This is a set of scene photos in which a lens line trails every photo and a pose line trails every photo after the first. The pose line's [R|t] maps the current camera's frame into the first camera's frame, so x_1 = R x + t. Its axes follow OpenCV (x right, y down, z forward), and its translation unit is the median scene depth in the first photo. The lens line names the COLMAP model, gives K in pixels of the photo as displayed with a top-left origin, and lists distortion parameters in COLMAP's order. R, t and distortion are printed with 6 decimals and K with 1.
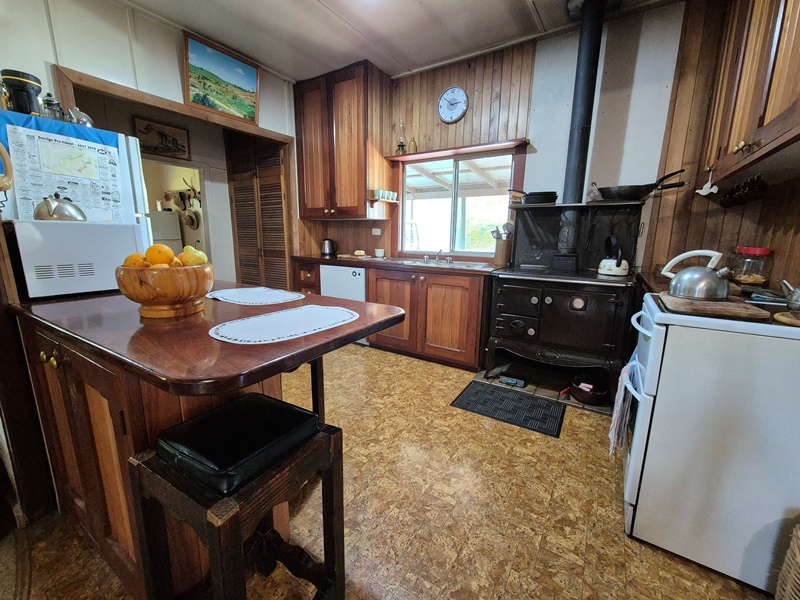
lens RADIAL K [[326.0, 0, 399.5], [0, 326.0, 299.9], [0, 0, 1]] dist [0.000222, 0.000063]
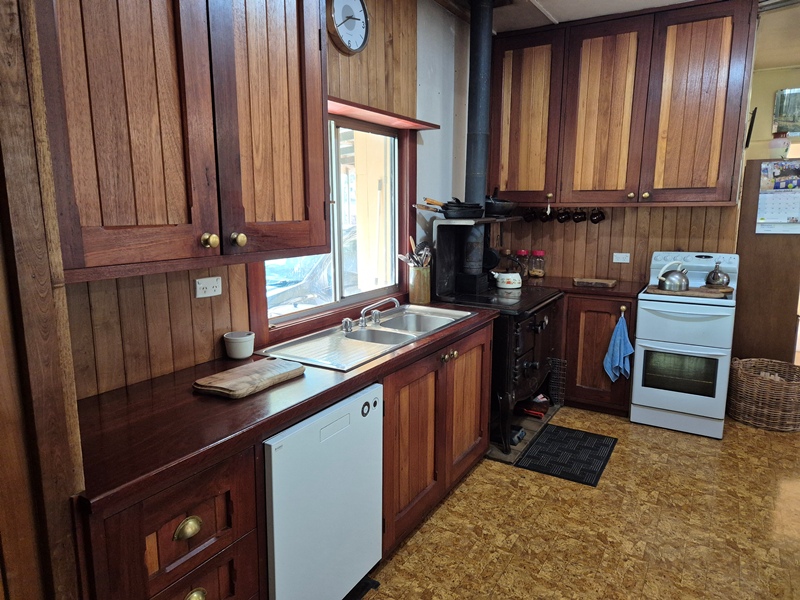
lens RADIAL K [[538.0, 0, 398.3], [0, 538.0, 297.5], [0, 0, 1]] dist [0.047900, 0.001183]
pose [[-0.024637, -0.186283, 0.982187, -0.873623], [0.199066, 0.961896, 0.187428, -0.378204], [-0.979676, 0.200137, 0.013384, 1.166829]]
